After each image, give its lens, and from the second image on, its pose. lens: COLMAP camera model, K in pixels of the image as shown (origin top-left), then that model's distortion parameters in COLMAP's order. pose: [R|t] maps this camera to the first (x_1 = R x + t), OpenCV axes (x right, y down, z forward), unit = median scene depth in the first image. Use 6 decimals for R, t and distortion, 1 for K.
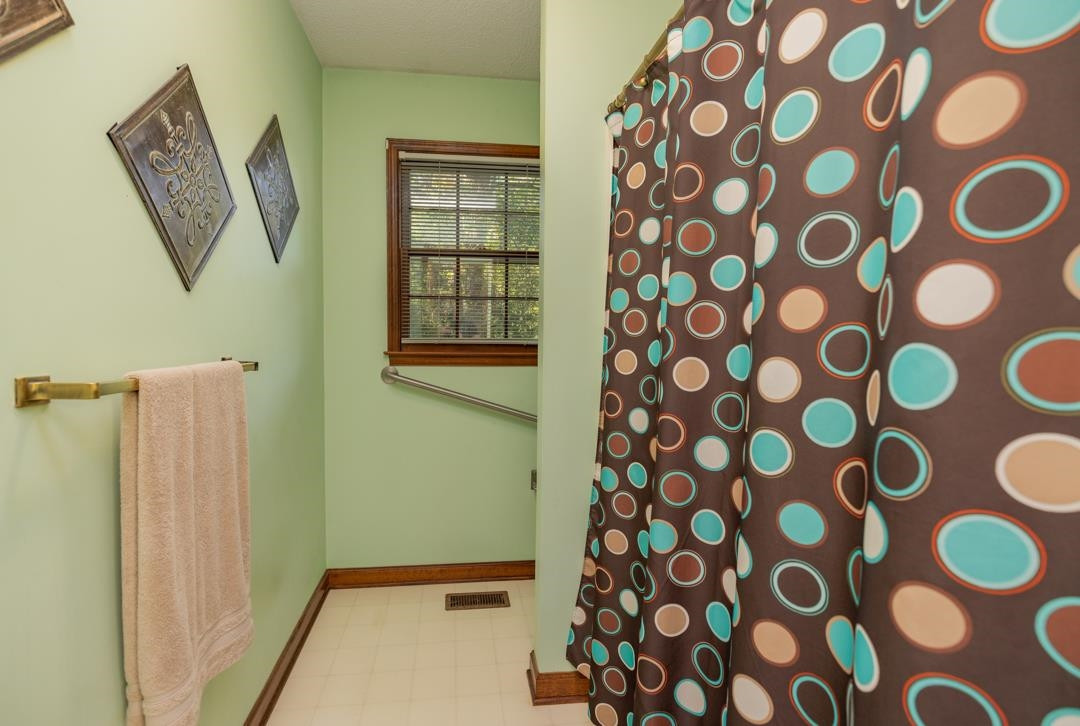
lens RADIAL K [[468.3, 0, 540.0], [0, 468.3, 363.0], [0, 0, 1]] dist [0.029791, -0.009237]
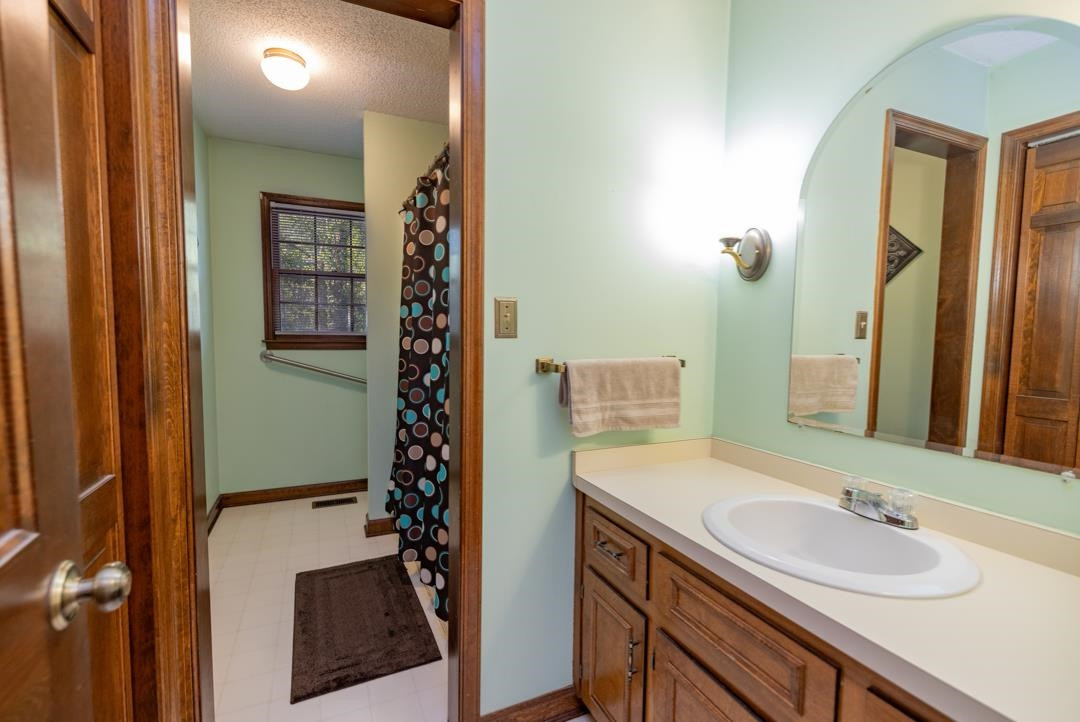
lens RADIAL K [[451.7, 0, 535.0], [0, 451.7, 362.5], [0, 0, 1]] dist [0.001107, -0.000176]
pose [[0.965806, -0.015710, 0.258789, 0.120531], [0.009770, 0.999659, 0.024225, 0.018819], [-0.259081, -0.020868, 0.965630, -0.567953]]
